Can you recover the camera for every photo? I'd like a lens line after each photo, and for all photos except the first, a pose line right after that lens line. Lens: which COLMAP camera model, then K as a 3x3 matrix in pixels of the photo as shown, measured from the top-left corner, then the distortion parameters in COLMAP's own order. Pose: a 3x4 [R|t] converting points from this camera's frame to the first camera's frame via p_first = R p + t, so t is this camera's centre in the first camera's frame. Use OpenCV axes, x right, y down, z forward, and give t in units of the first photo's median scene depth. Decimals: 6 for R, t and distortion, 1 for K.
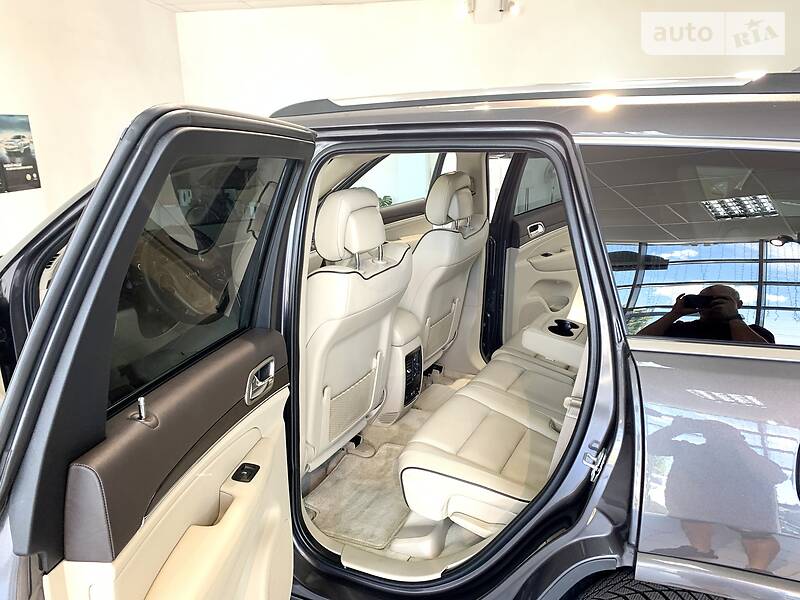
lens RADIAL K [[600.1, 0, 404.3], [0, 600.1, 297.9], [0, 0, 1]] dist [0.025367, -0.046874]
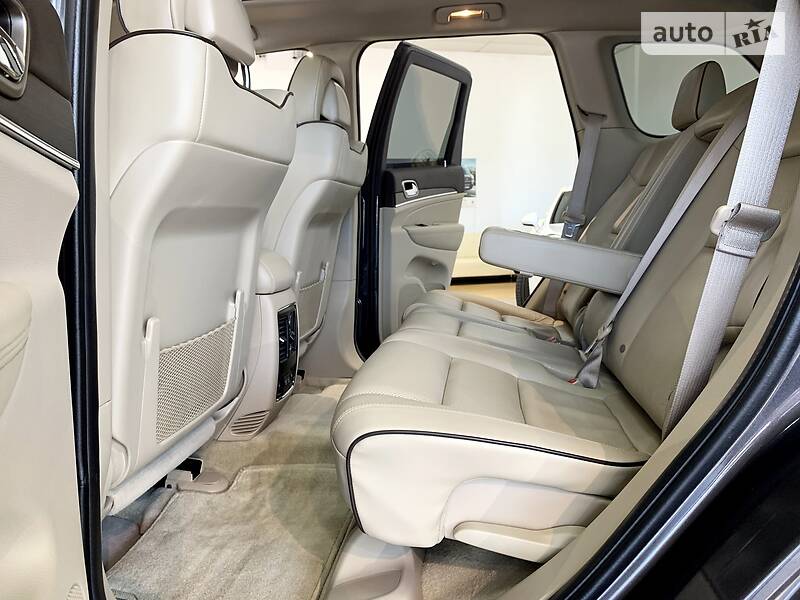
lens RADIAL K [[600.1, 0, 400.9], [0, 600.1, 299.3], [0, 0, 1]] dist [0.025367, -0.046874]
pose [[0.941405, -0.032422, 0.335715, -0.080070], [0.078412, 0.989134, -0.124357, 0.163349], [-0.328035, 0.143395, 0.933719, 0.374914]]
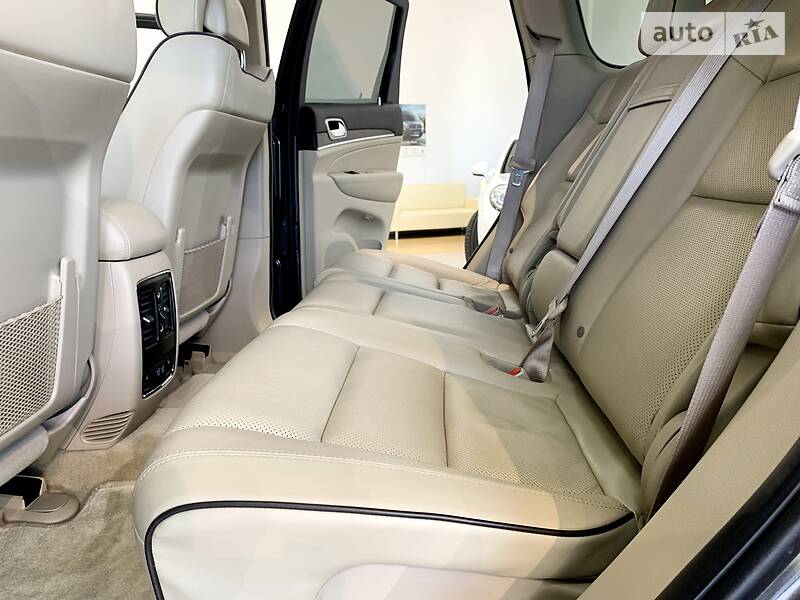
lens RADIAL K [[600.1, 0, 406.0], [0, 600.1, 297.7], [0, 0, 1]] dist [0.025367, -0.046874]
pose [[0.909308, -0.071367, 0.409958, -0.000145], [0.096348, 0.994520, -0.040575, 0.141027], [-0.404816, 0.076394, 0.911201, 0.476816]]
